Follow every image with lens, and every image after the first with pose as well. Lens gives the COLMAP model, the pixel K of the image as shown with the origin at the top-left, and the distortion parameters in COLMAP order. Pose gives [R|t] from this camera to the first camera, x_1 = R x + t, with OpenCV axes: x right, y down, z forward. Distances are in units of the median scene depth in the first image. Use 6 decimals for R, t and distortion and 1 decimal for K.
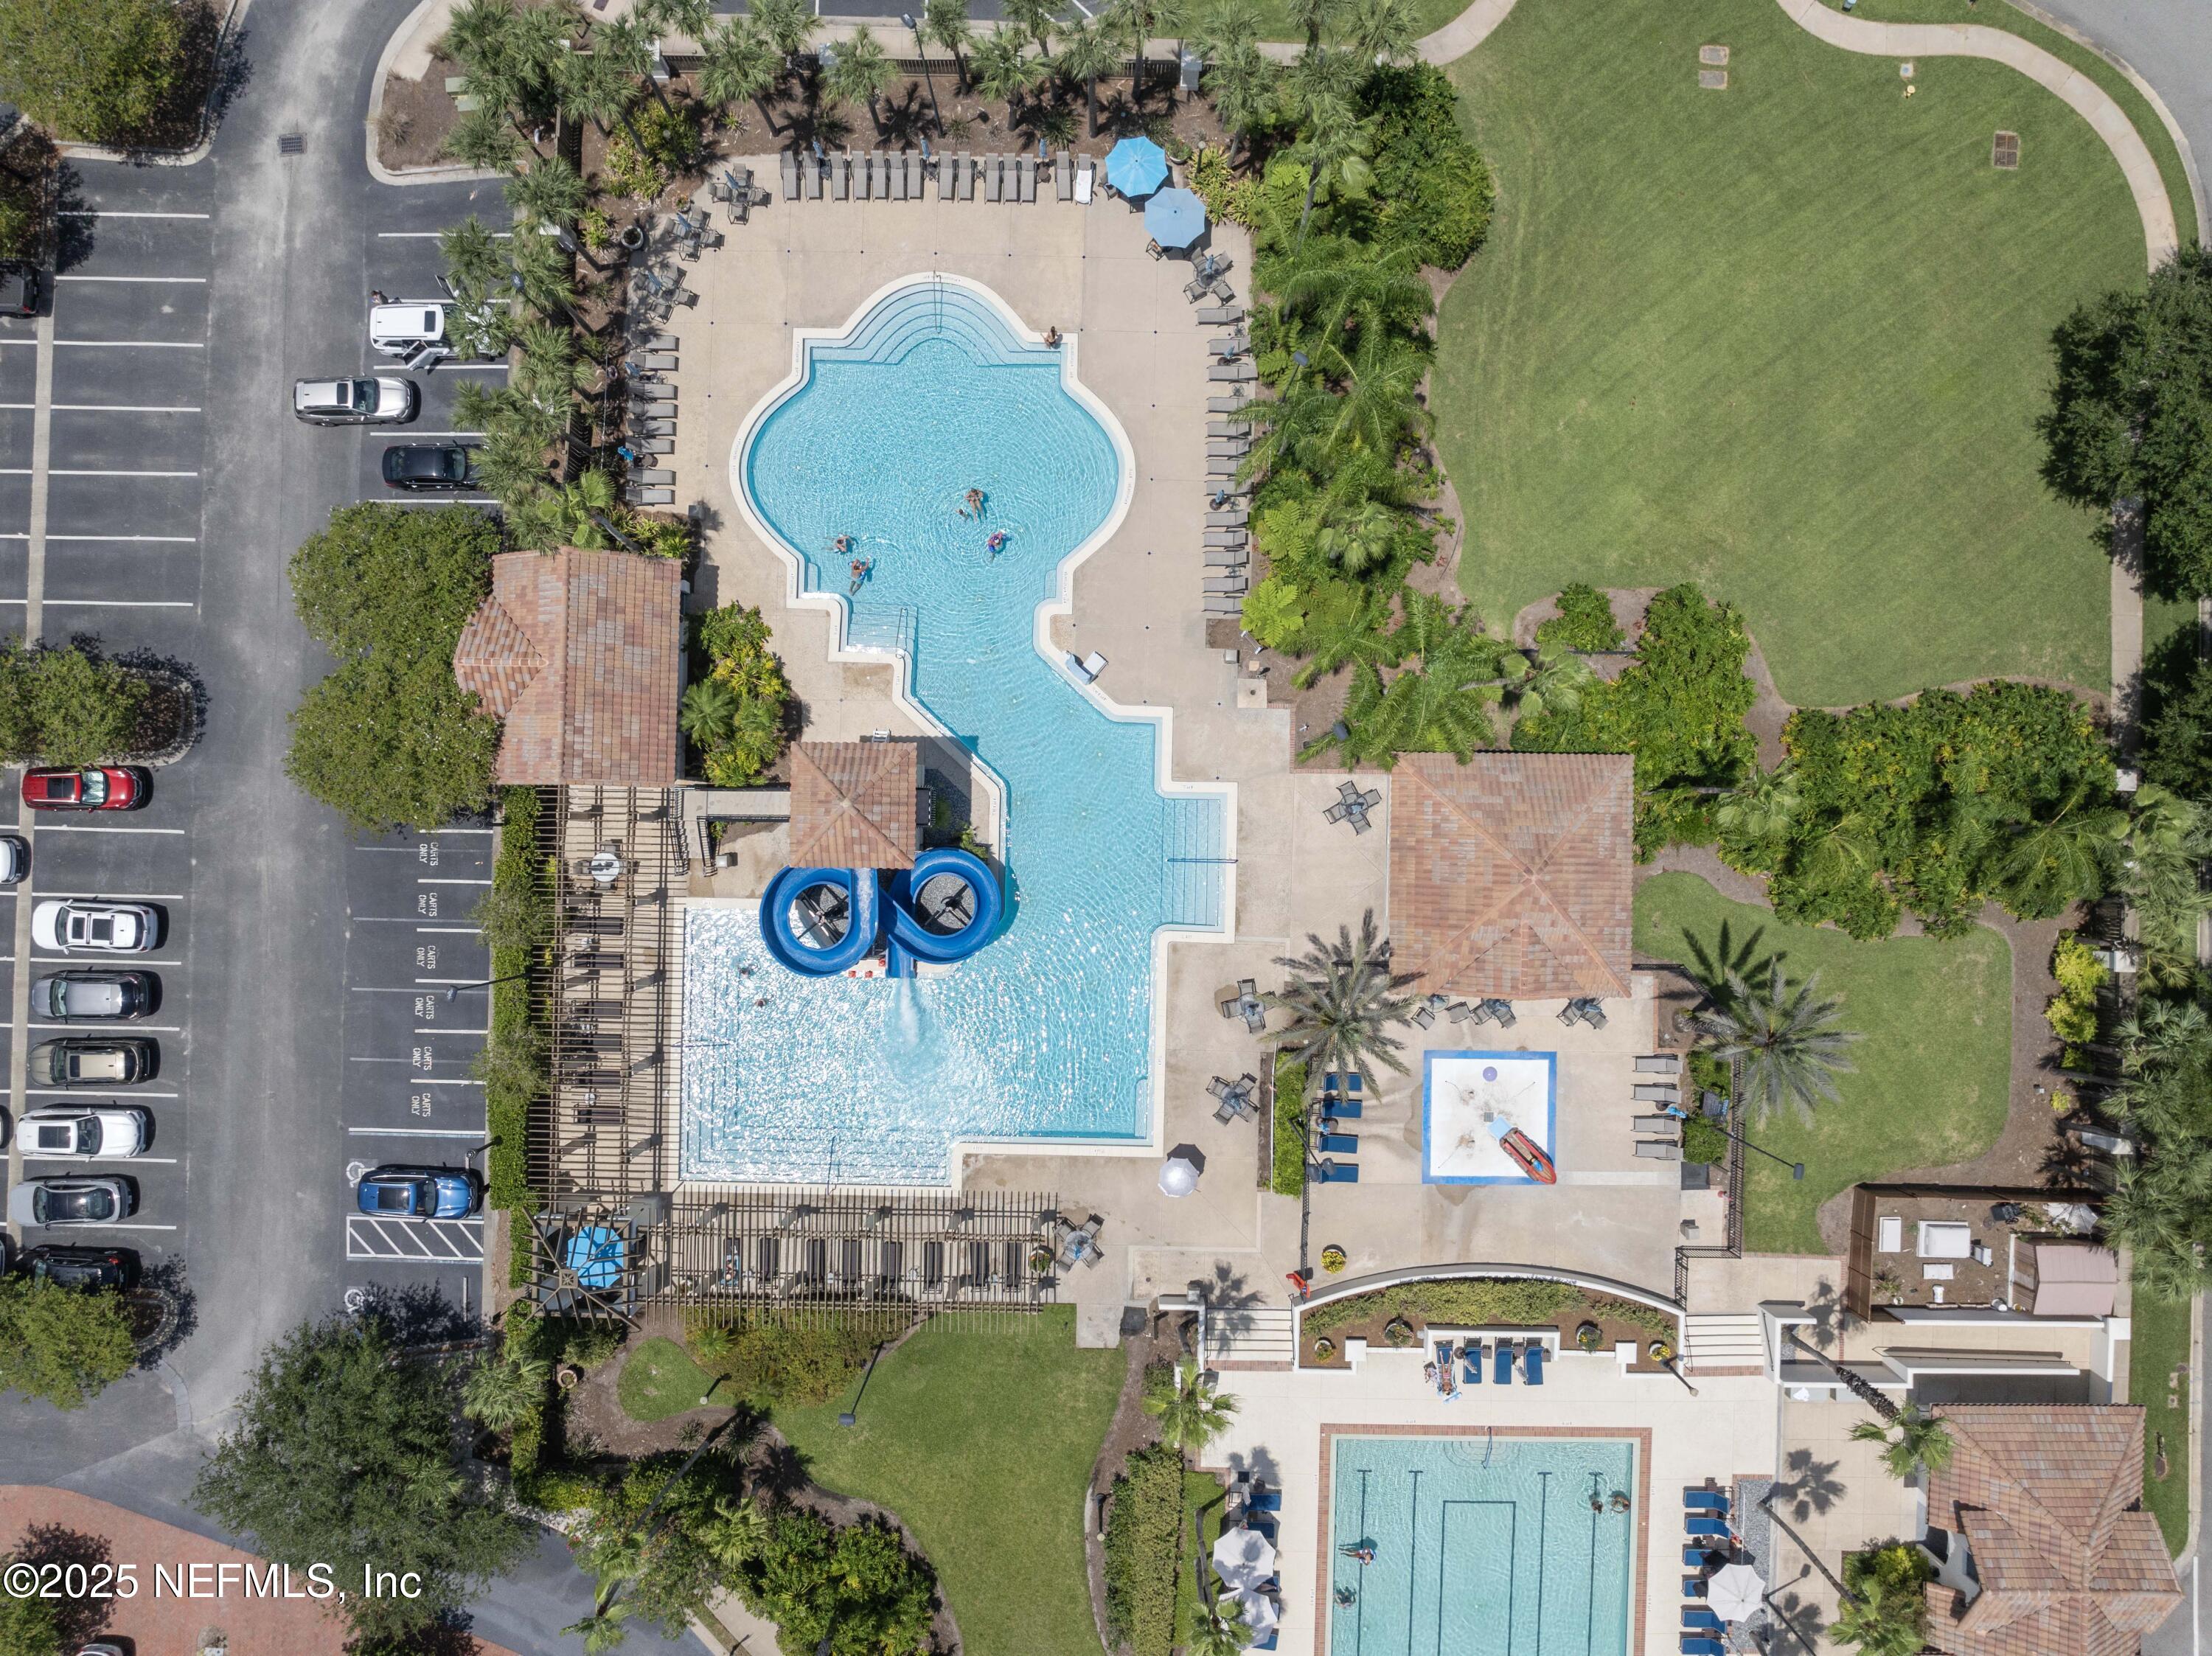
lens RADIAL K [[1559.6, 0, 1106.0], [0, 1559.6, 828.0], [0, 0, 1]] dist [-0.057255, 0.026314]
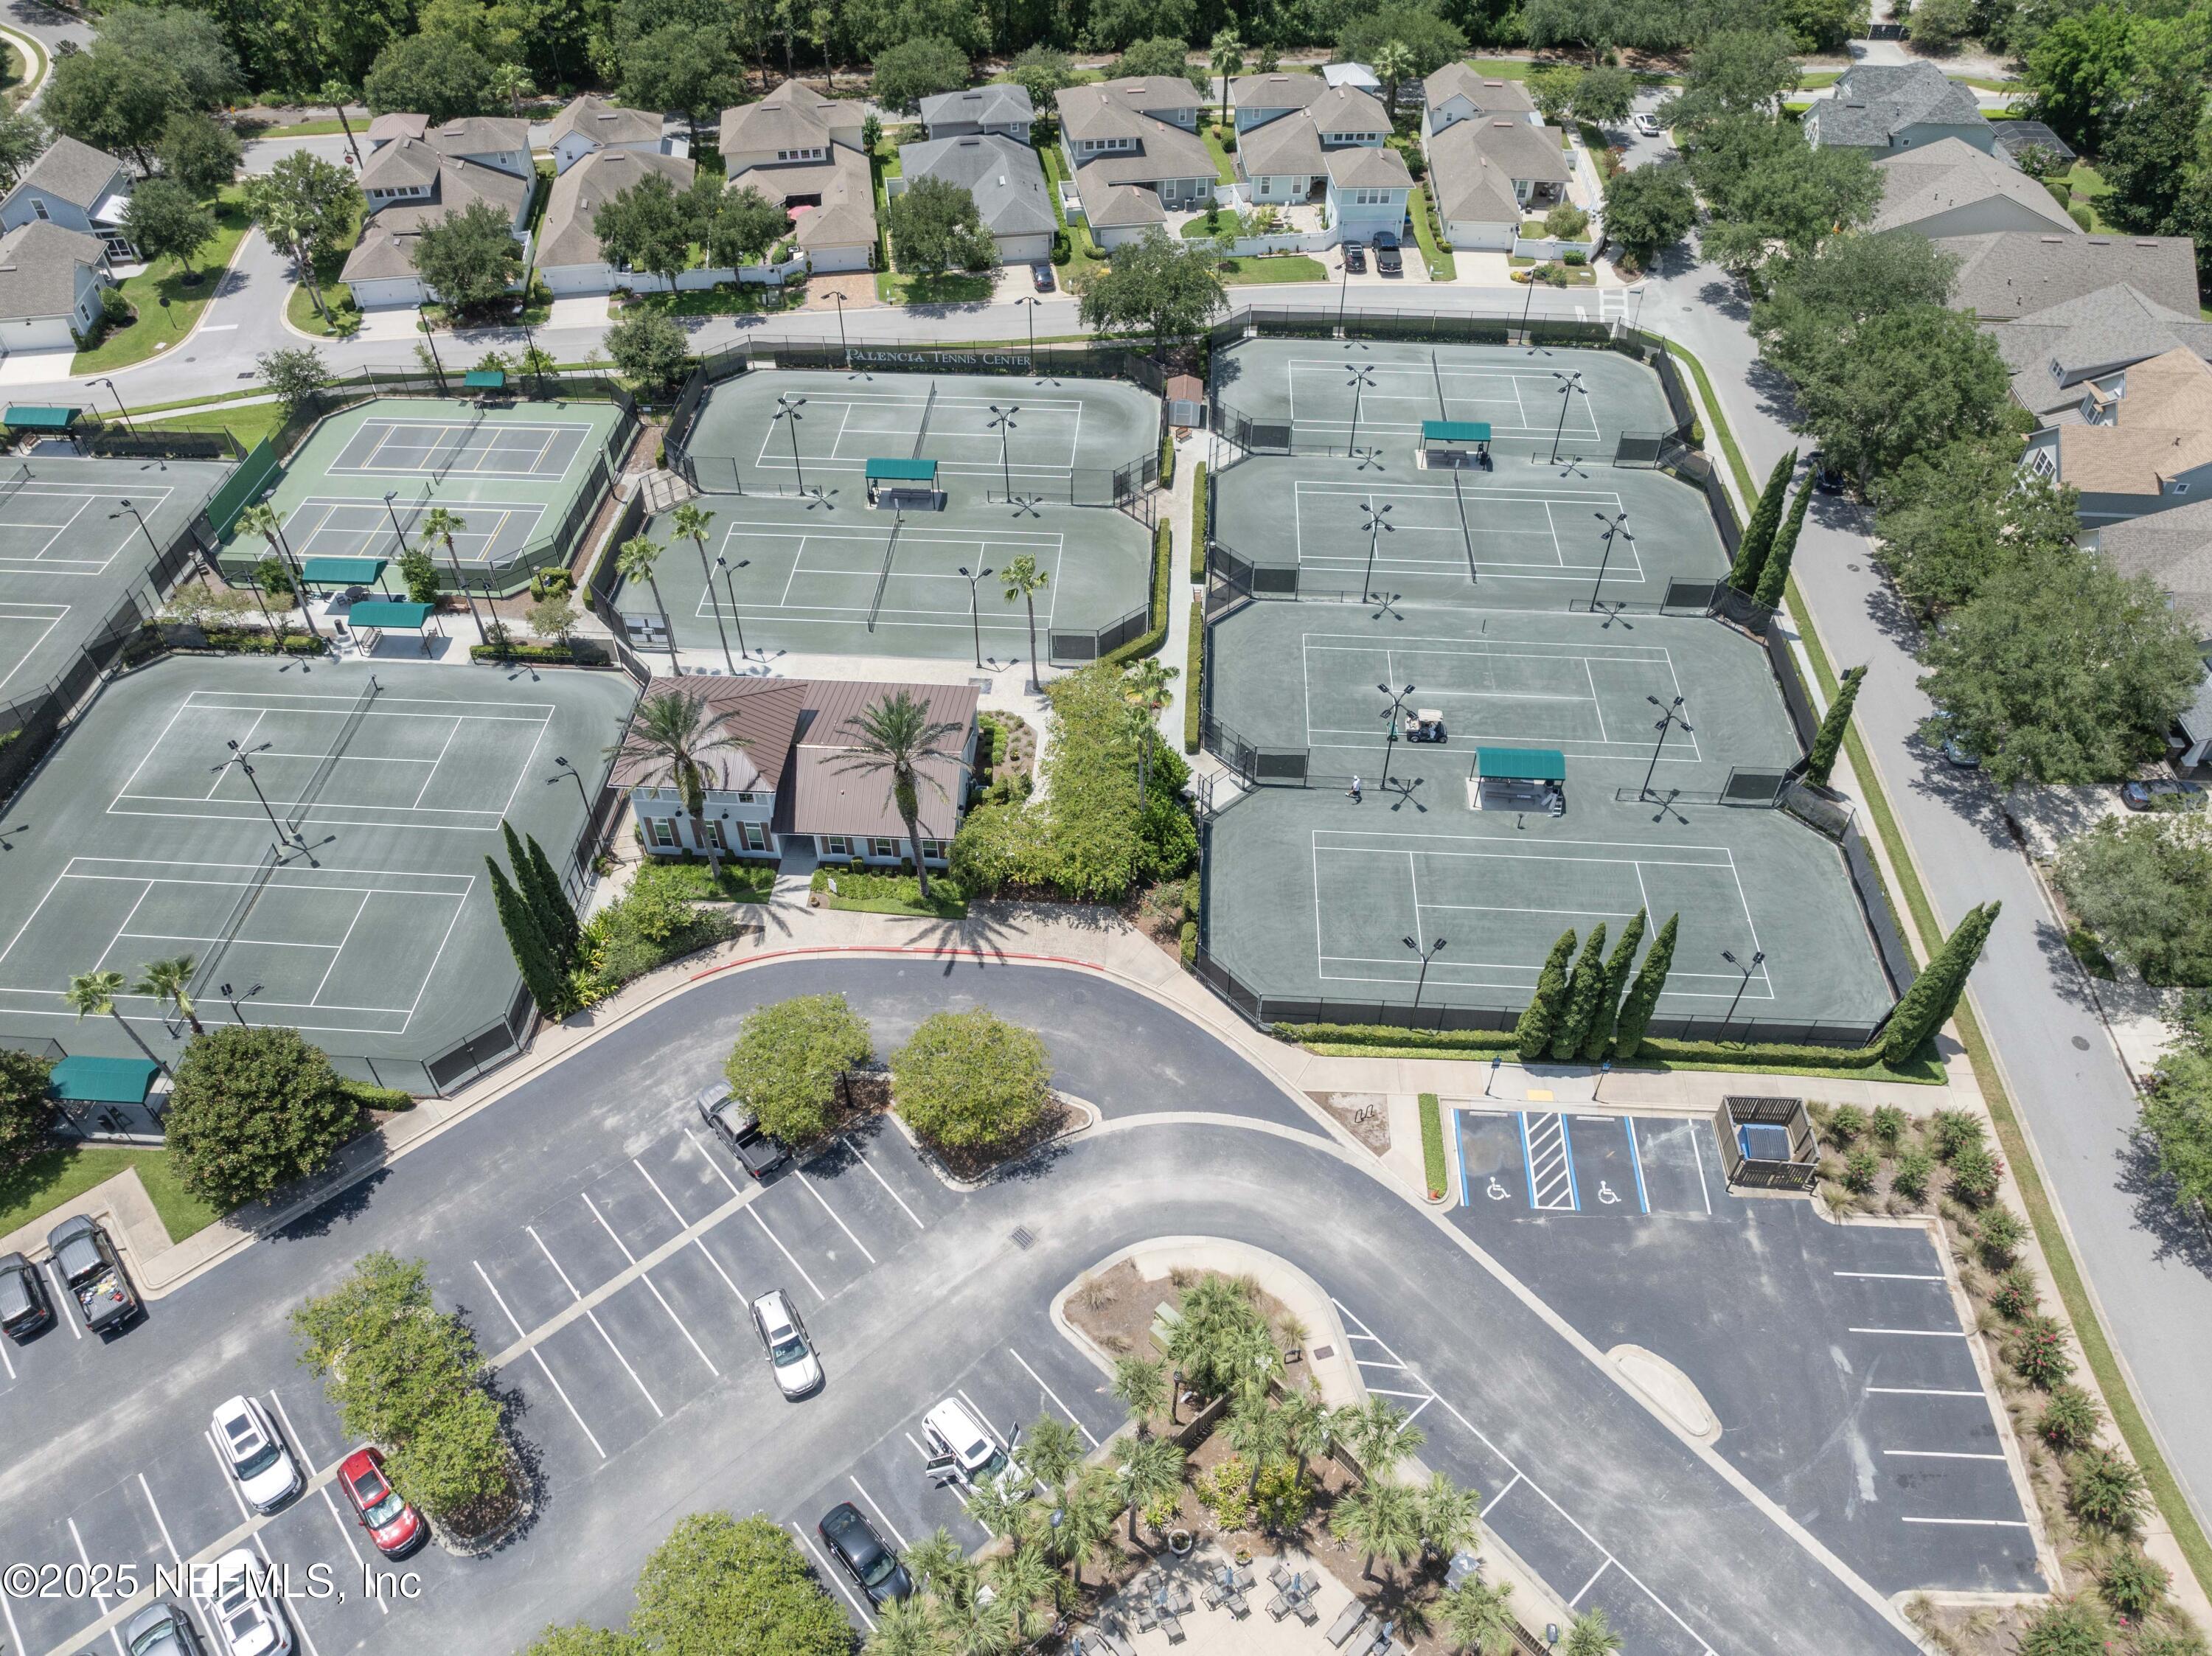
lens RADIAL K [[1559.6, 0, 1106.0], [0, 1559.6, 828.0], [0, 0, 1]] dist [-0.057255, 0.026314]
pose [[0.677904, 0.520747, -0.518911, -0.072538], [-0.735134, 0.484908, -0.473753, -0.110537], [0.004918, 0.702628, 0.711540, 0.007497]]
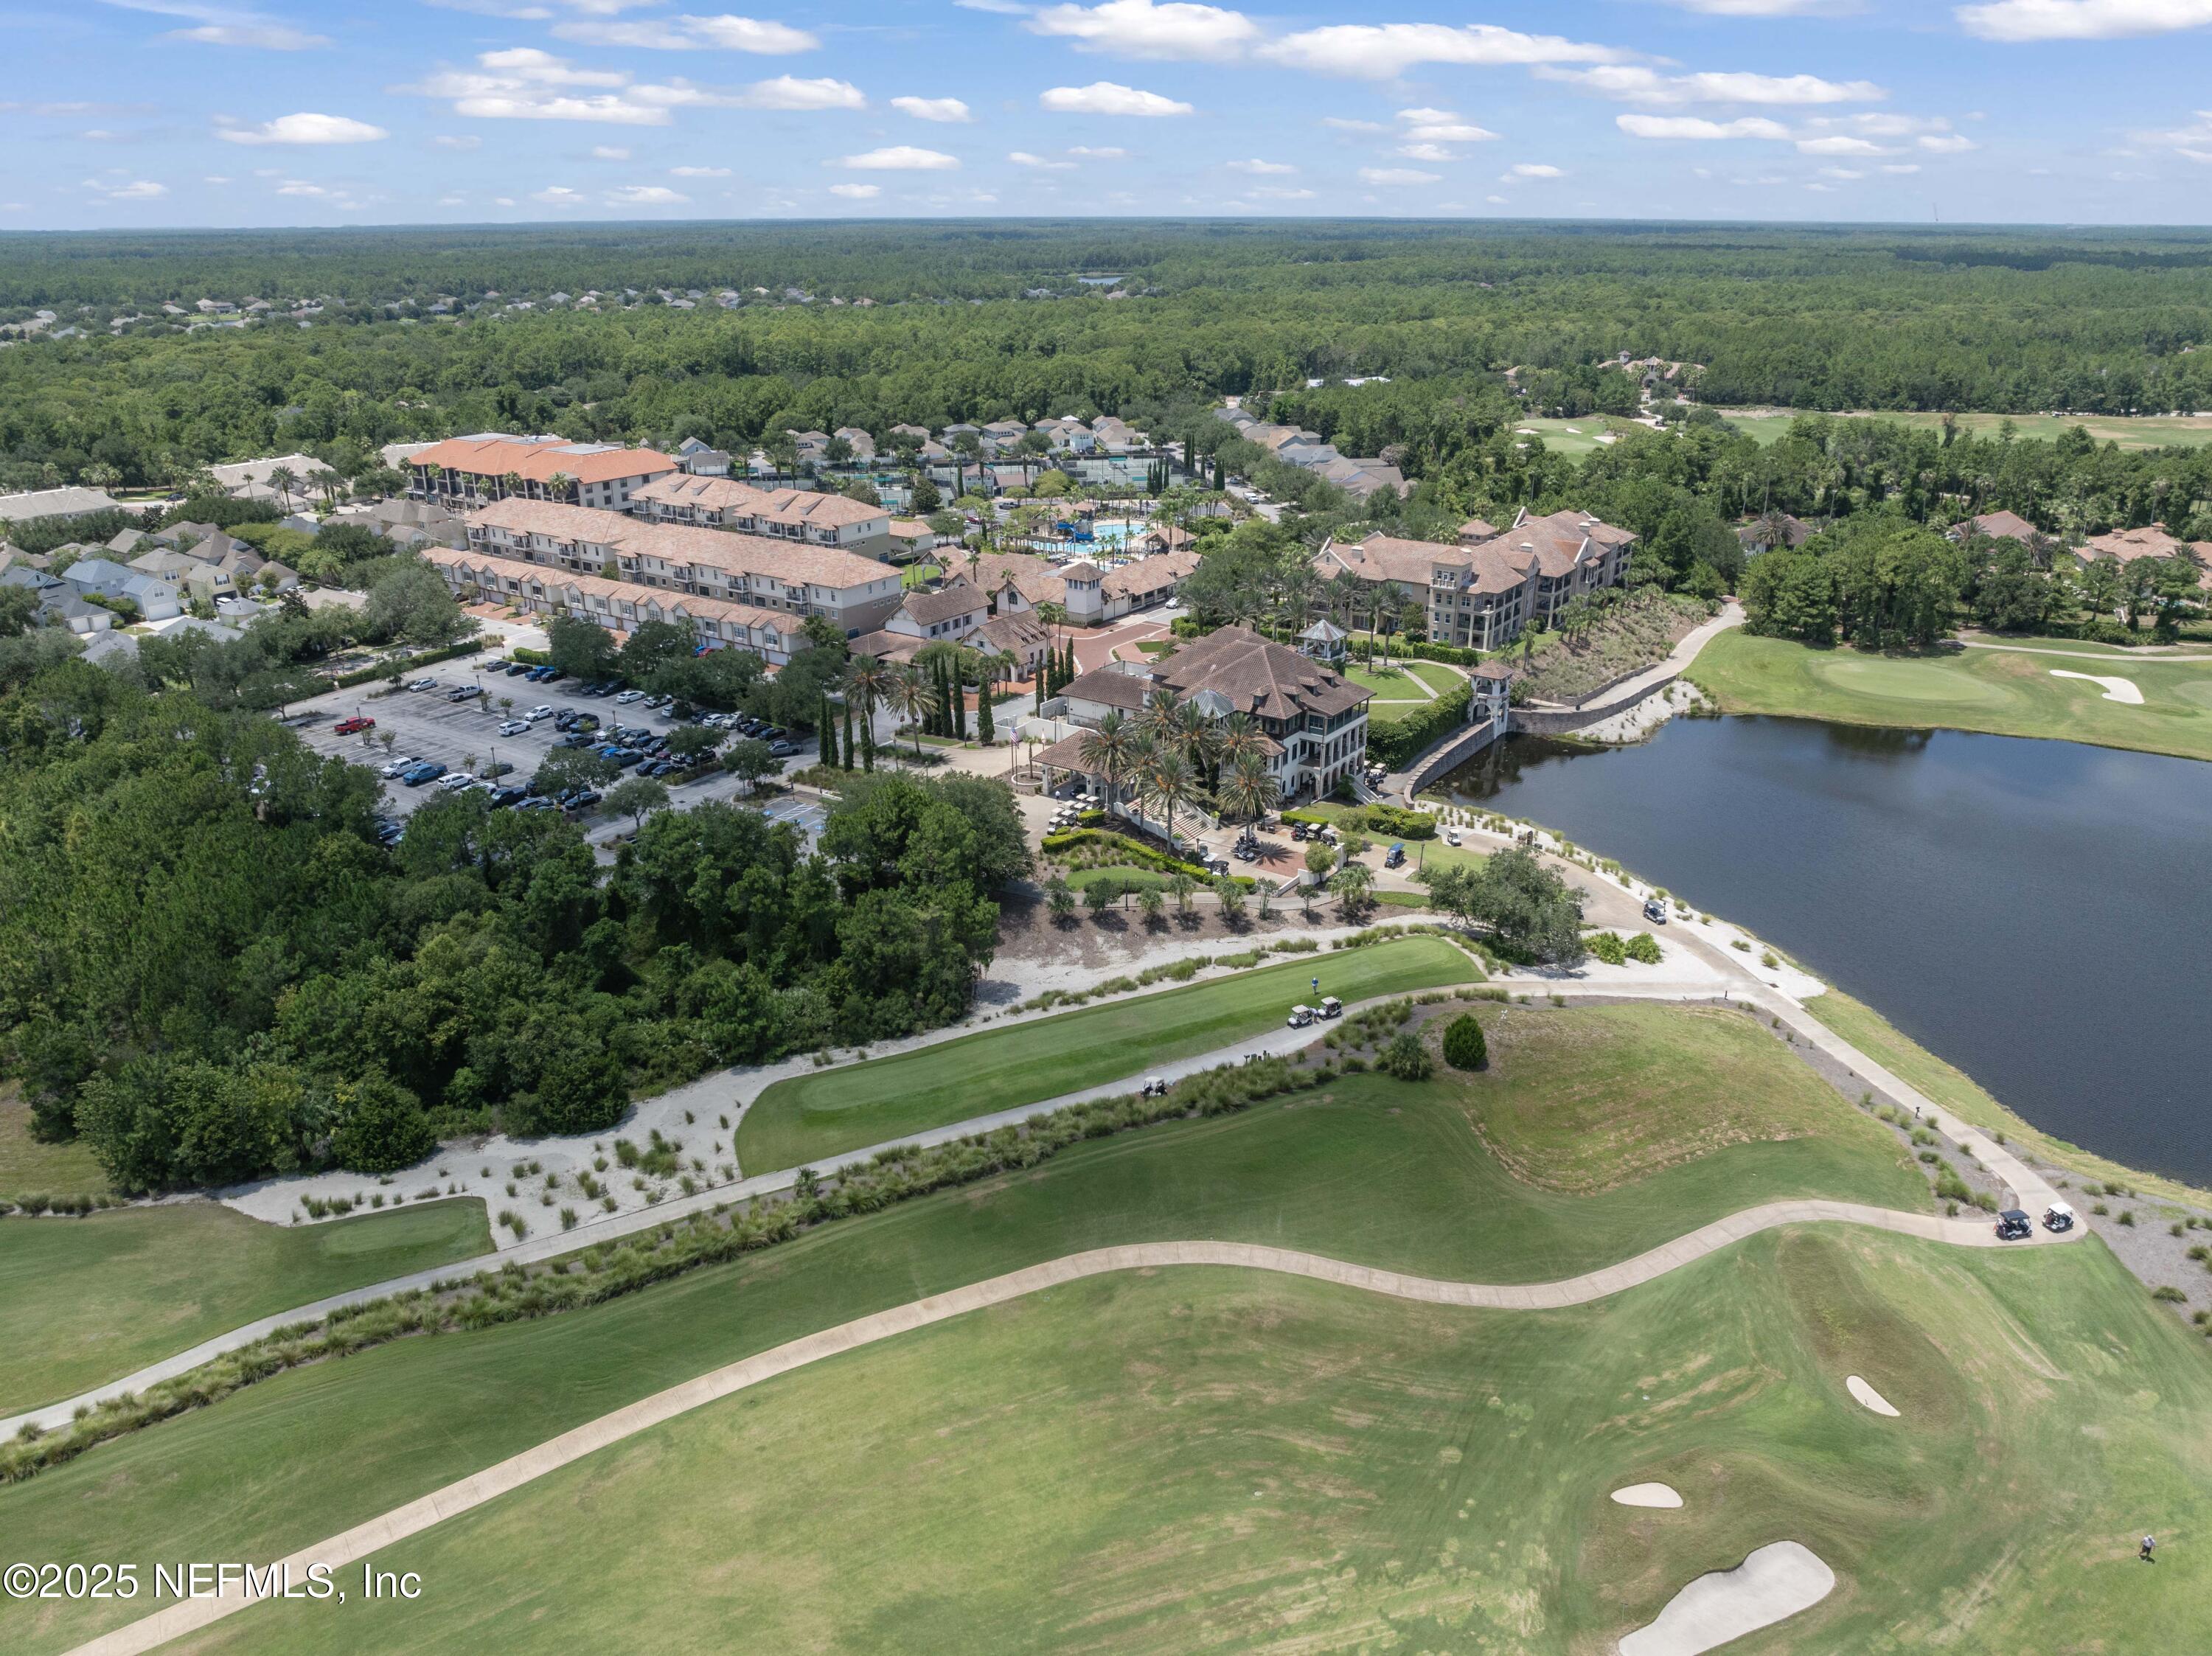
lens RADIAL K [[1559.6, 0, 1106.0], [0, 1559.6, 828.0], [0, 0, 1]] dist [-0.057255, 0.026314]
pose [[0.829615, 0.207711, -0.518261, 3.174302], [-0.558322, 0.315047, -0.767477, 4.765048], [0.003863, 0.926068, 0.377338, -0.182936]]
